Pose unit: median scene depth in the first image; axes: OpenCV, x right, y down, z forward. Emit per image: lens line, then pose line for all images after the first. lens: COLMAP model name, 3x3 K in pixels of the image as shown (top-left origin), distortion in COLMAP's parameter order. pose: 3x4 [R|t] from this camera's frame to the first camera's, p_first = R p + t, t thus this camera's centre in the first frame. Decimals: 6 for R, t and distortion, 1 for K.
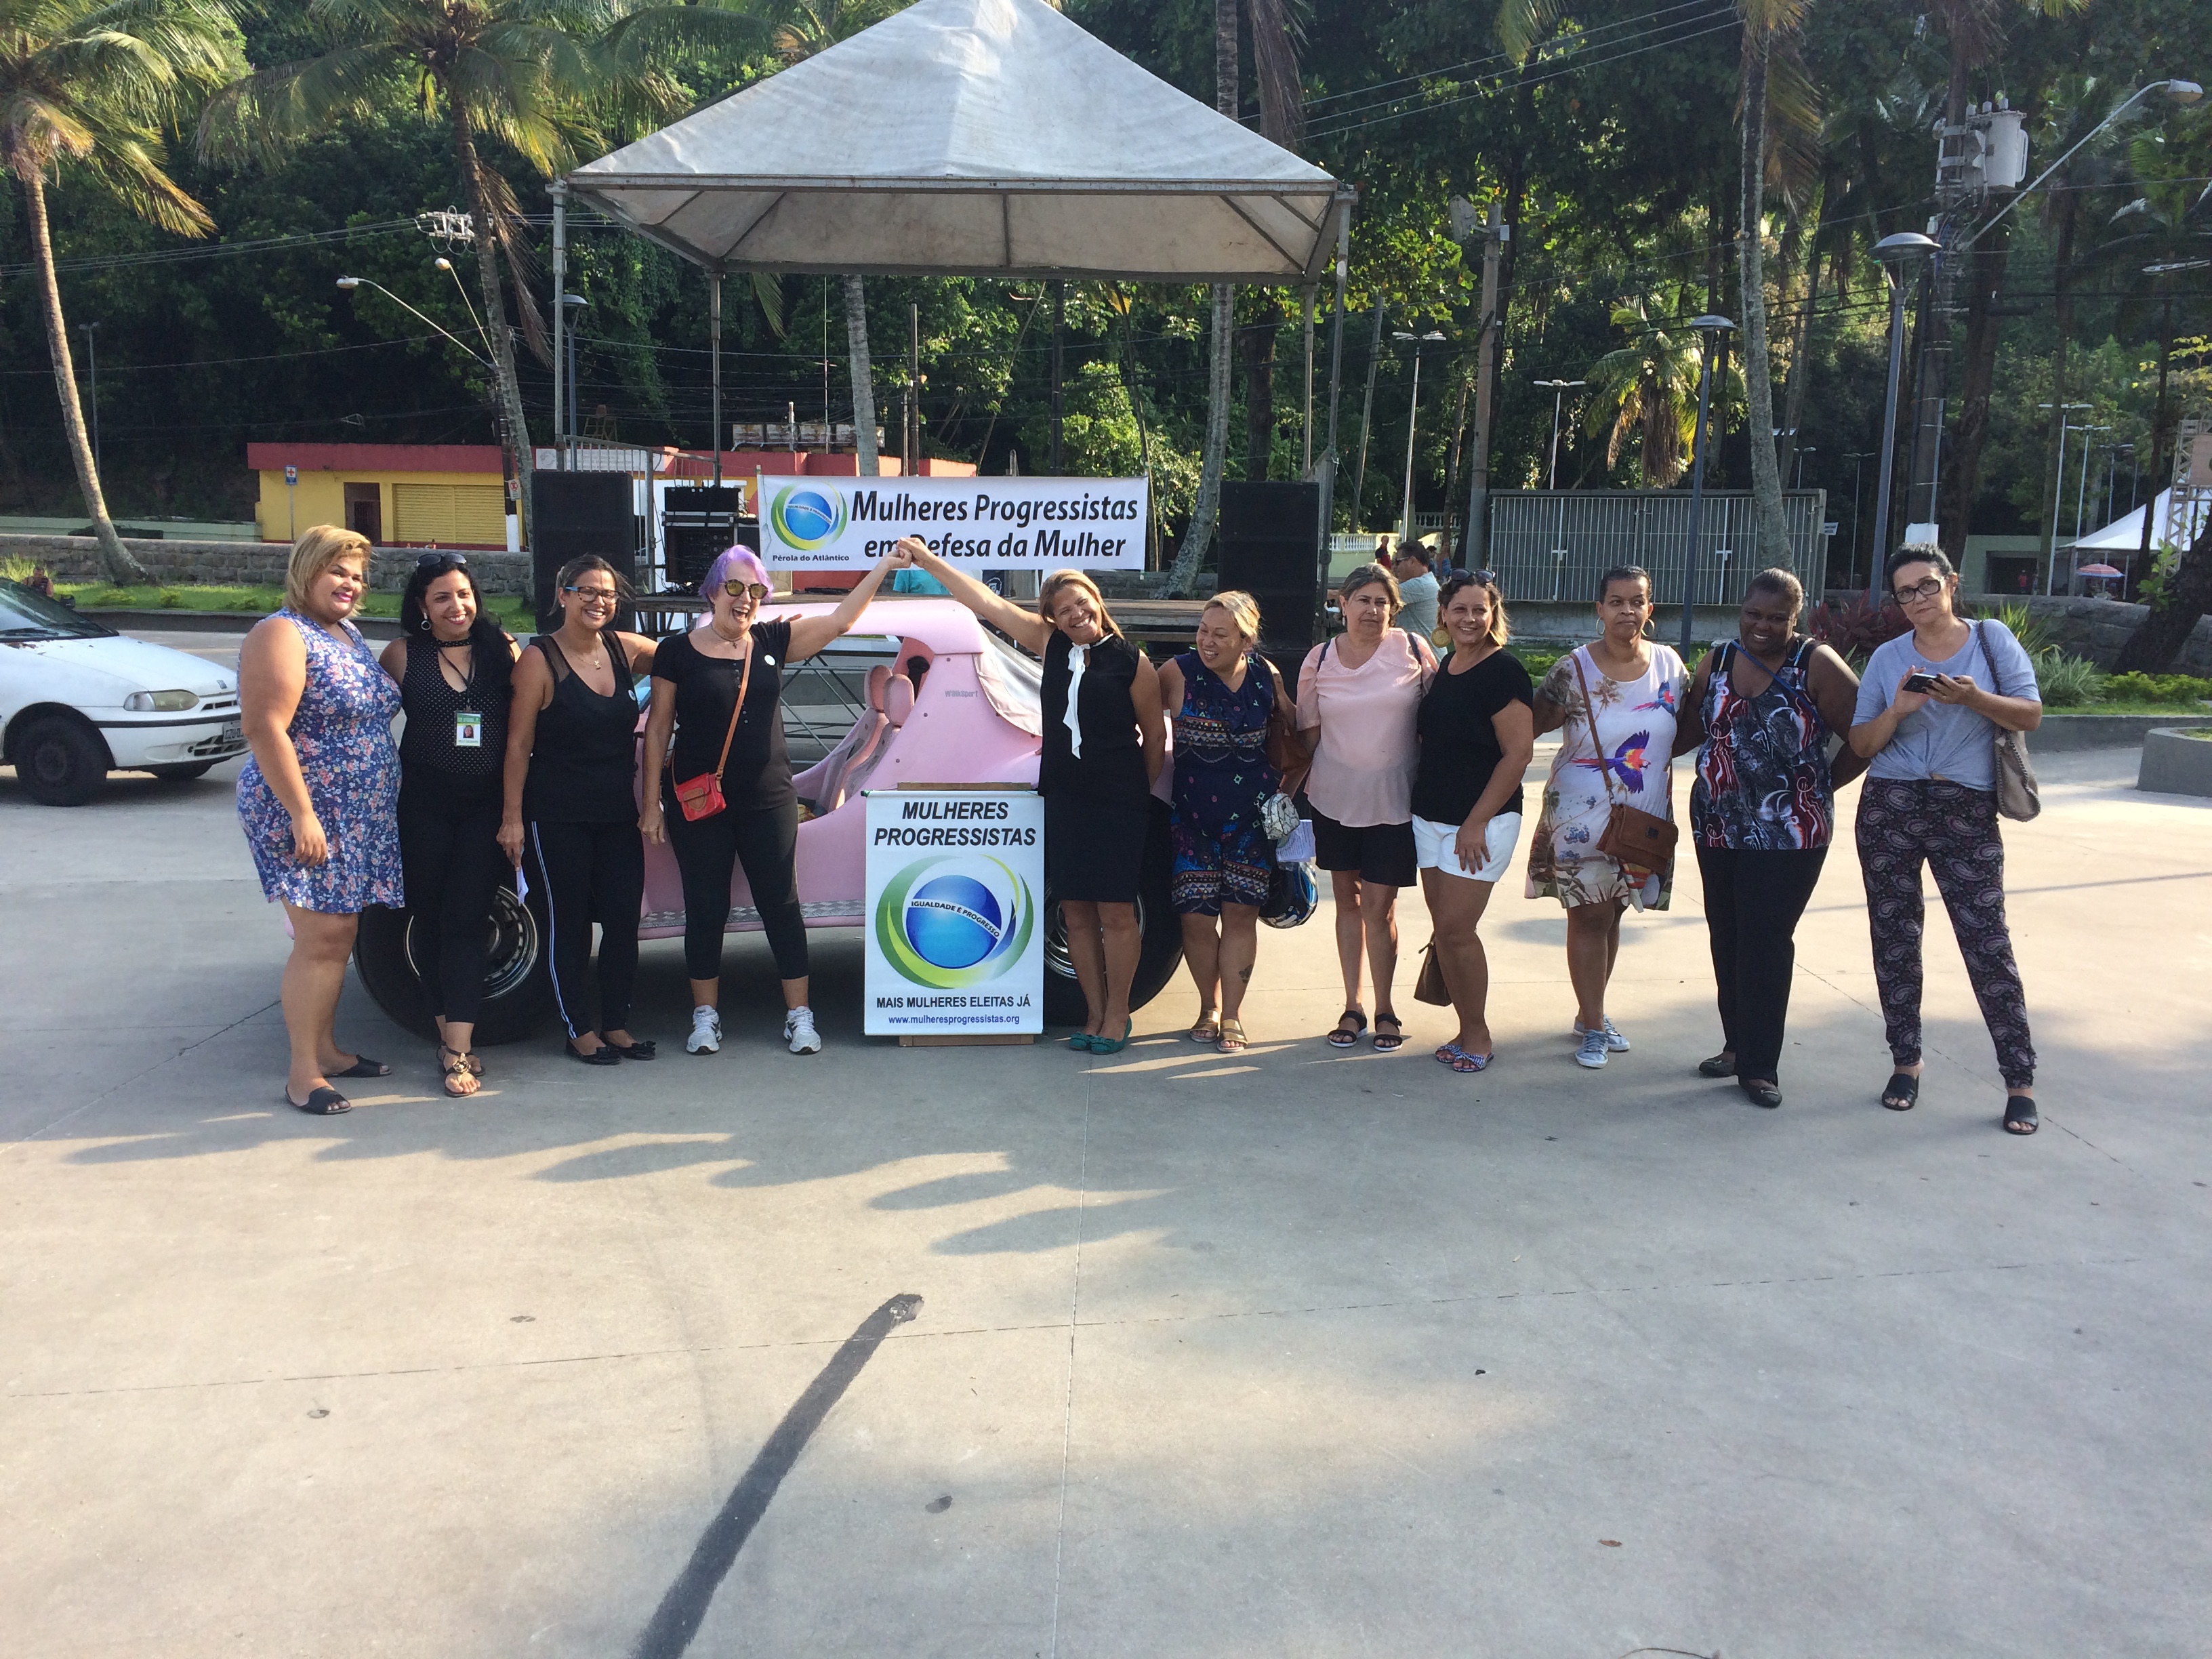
lens RADIAL K [[1936.0, 0, 1108.7], [0, 1936.0, 850.0], [0, 0, 1]] dist [0.074261, -0.103187]
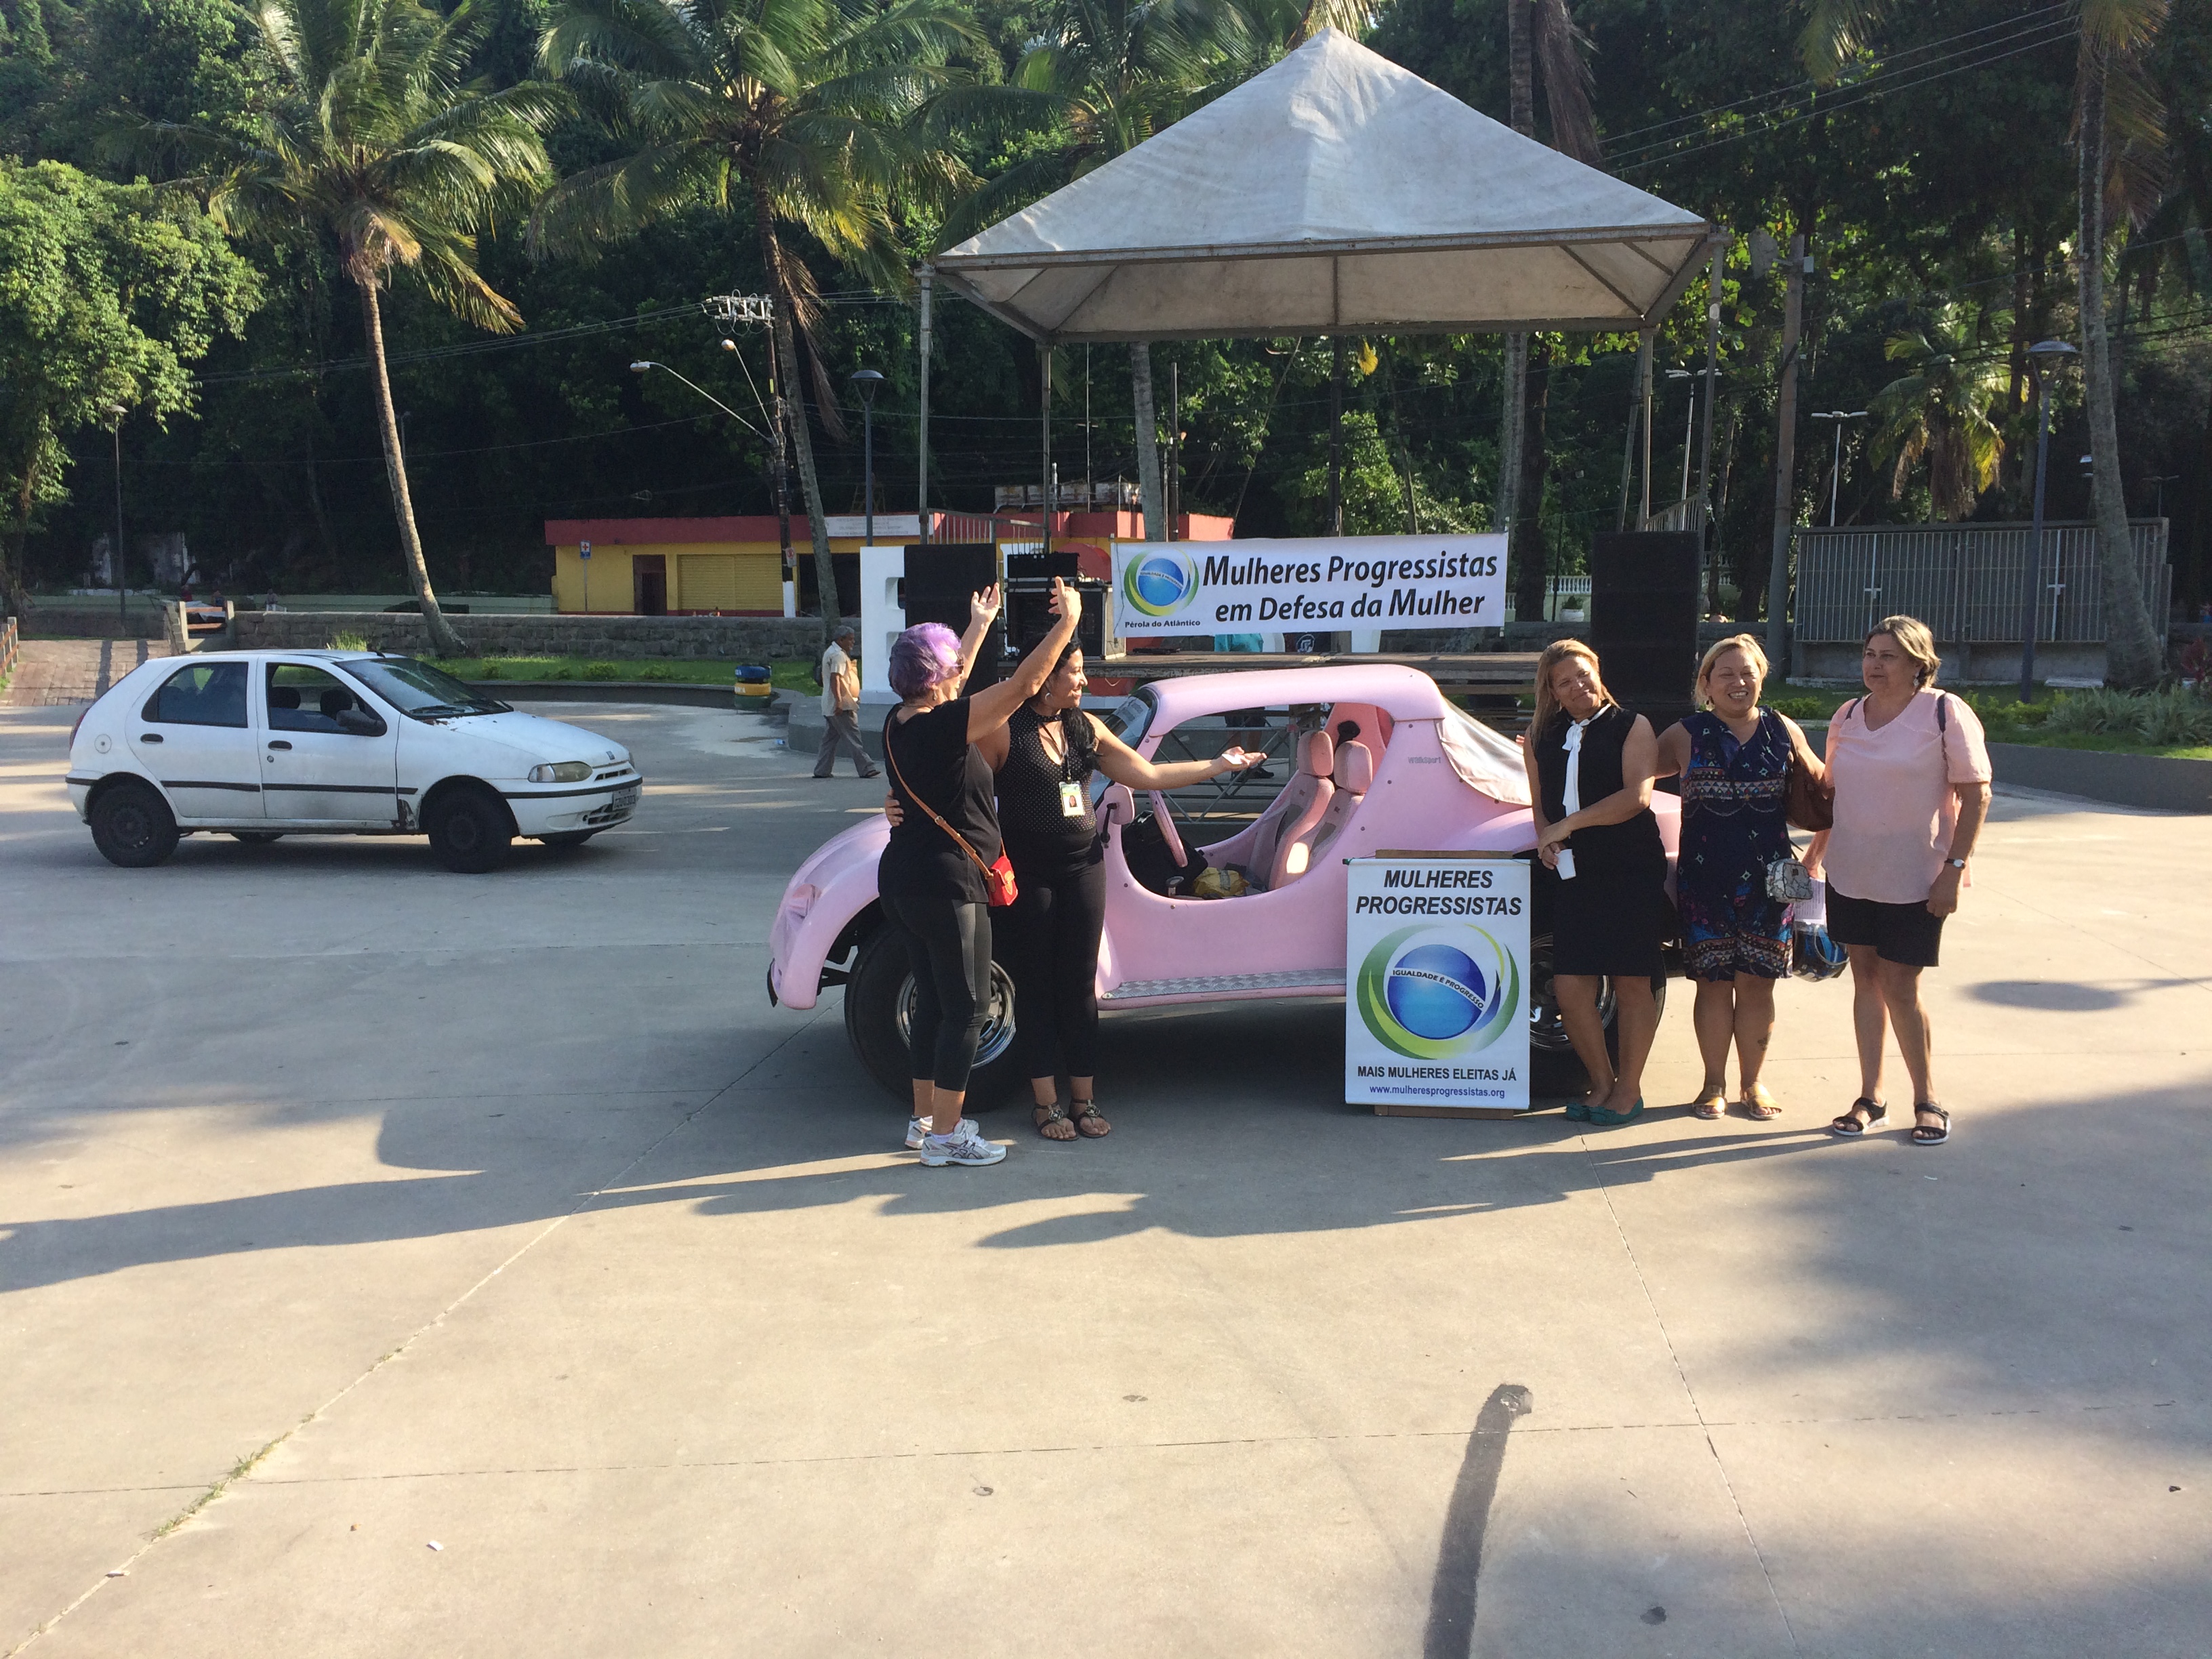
lens RADIAL K [[1939.9, 0, 1077.3], [0, 1939.9, 830.9], [0, 0, 1]] dist [0.080562, -0.127767]
pose [[0.991964, -0.010076, -0.126118, -0.072531], [0.005659, 0.999359, -0.035339, -0.005772], [0.126393, 0.034341, 0.991386, -0.002894]]
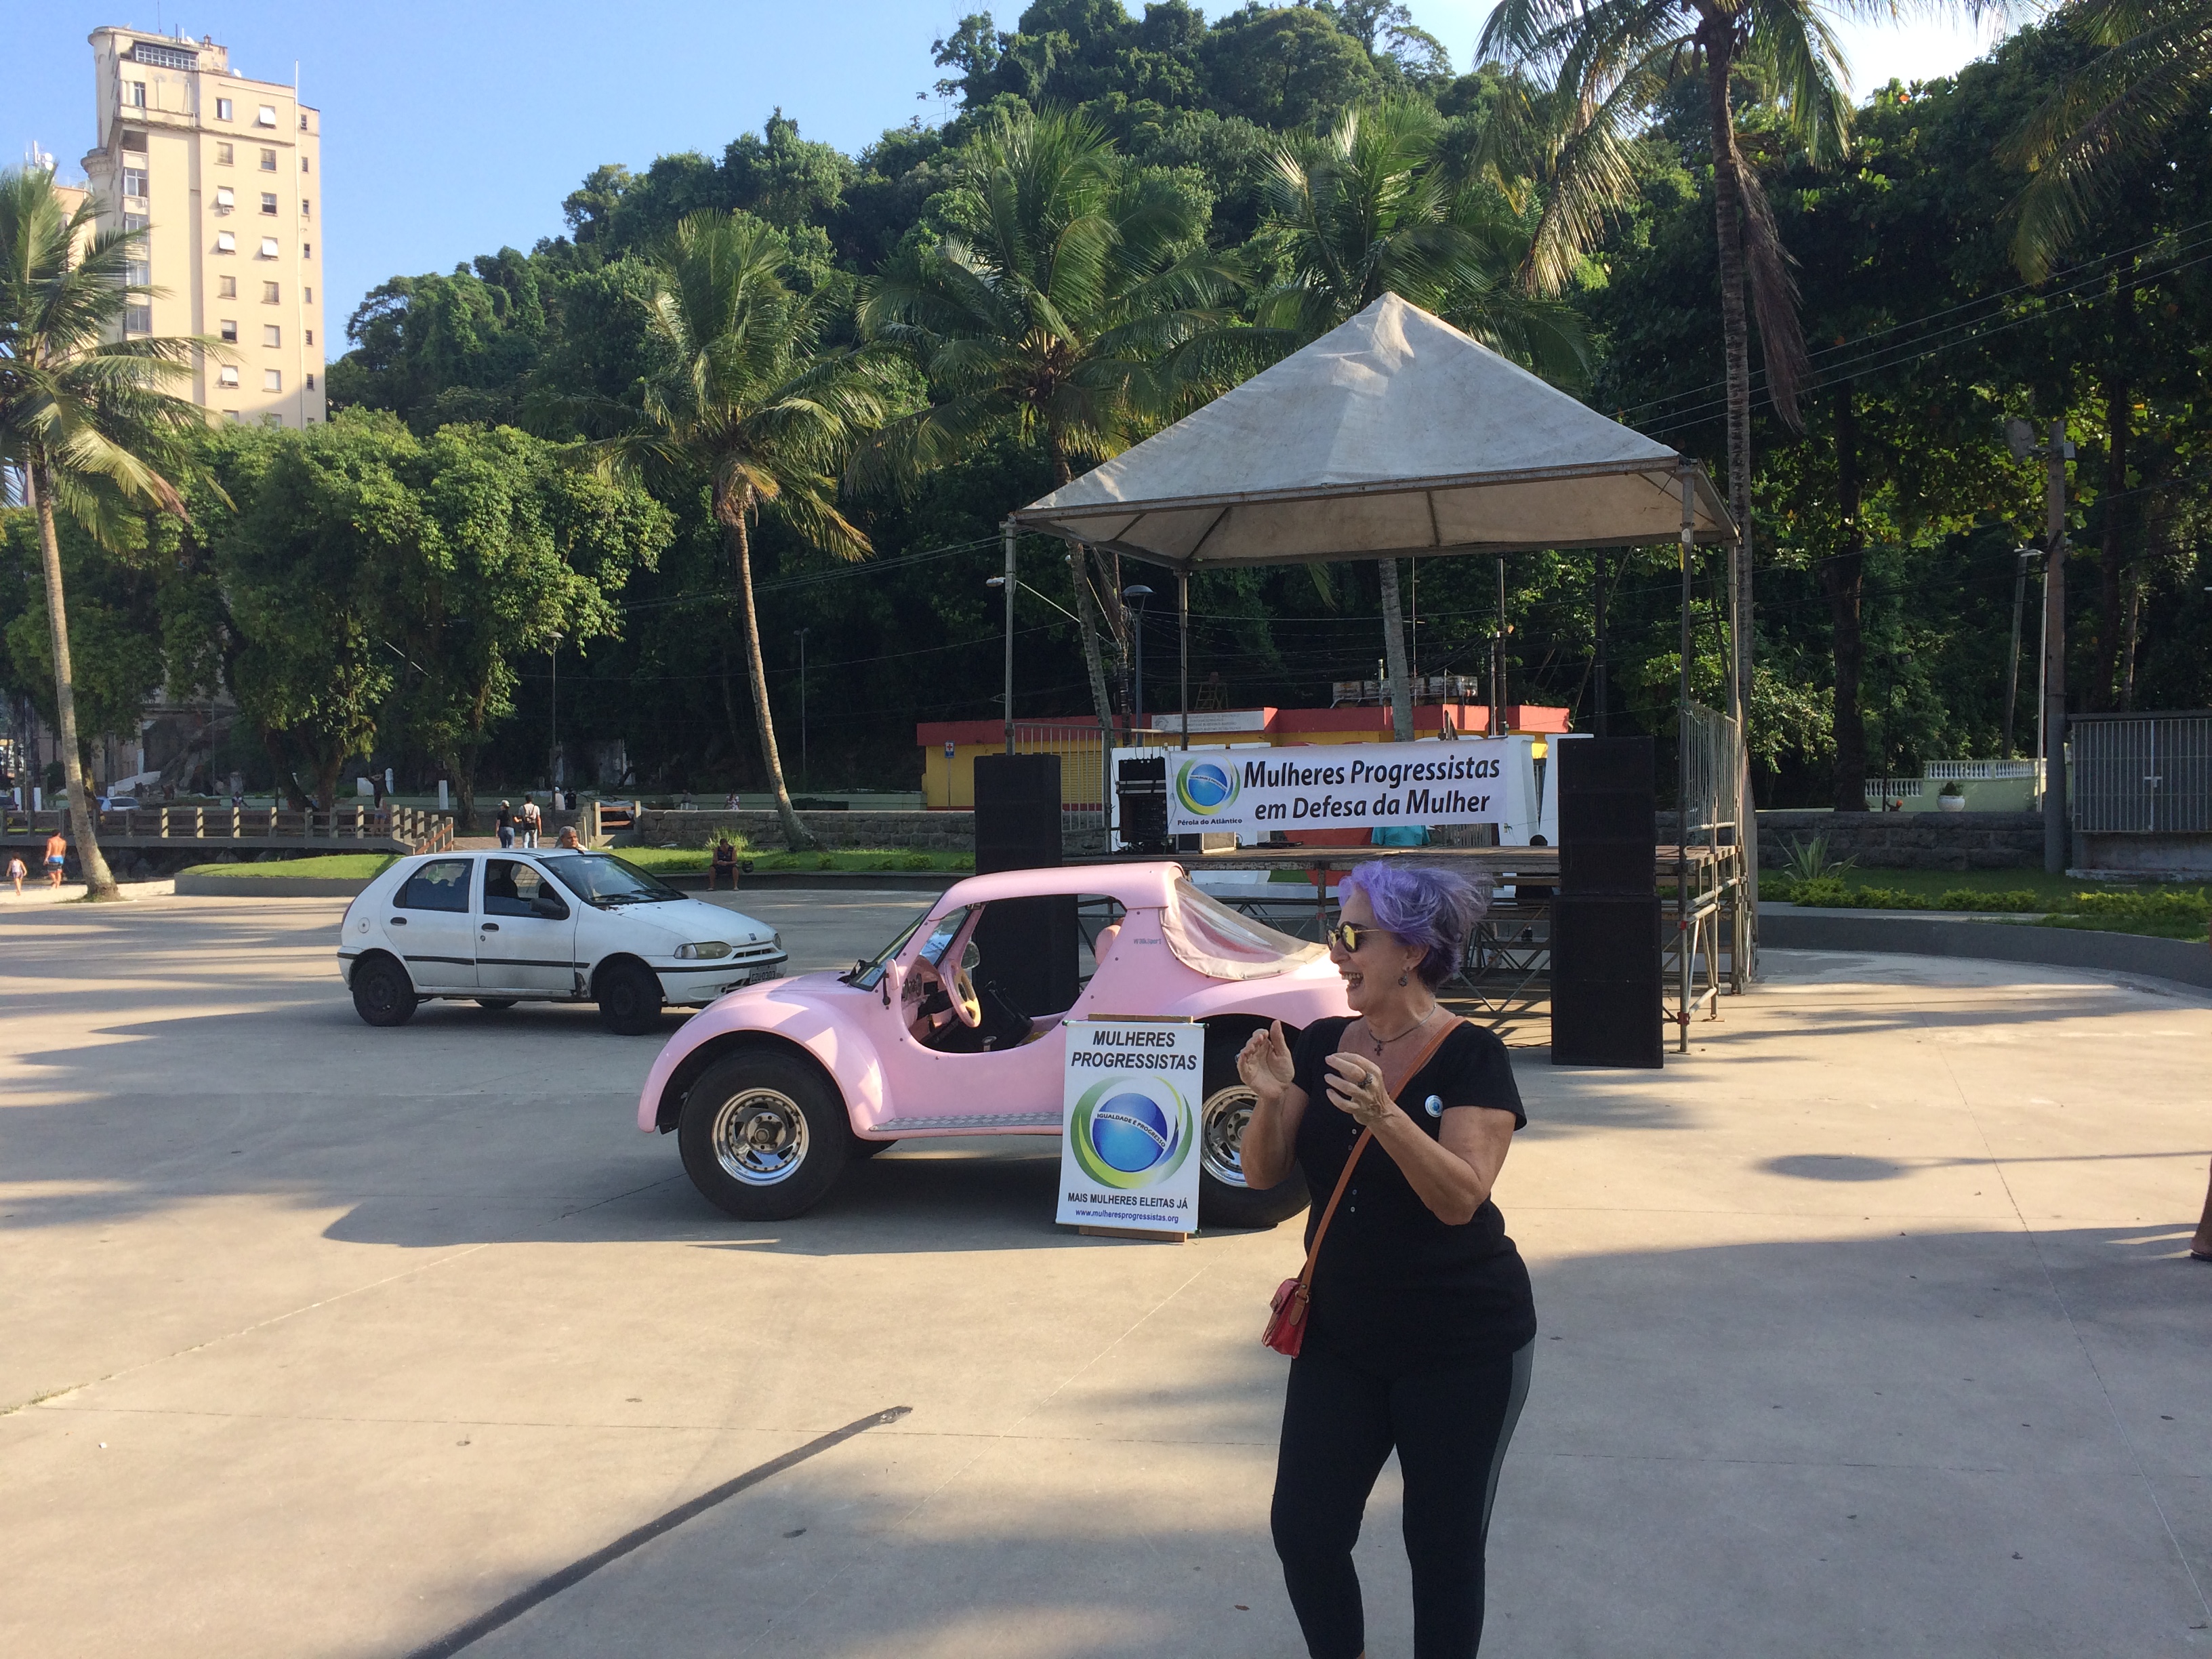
lens RADIAL K [[1981.1, 0, 1106.0], [0, 1981.1, 829.5], [0, 0, 1]] dist [0.080833, -0.129001]
pose [[0.938274, -0.026827, -0.344851, 0.185107], [-0.019513, 0.991295, -0.130207, 0.006515], [0.345342, 0.128899, 0.929583, -0.090229]]
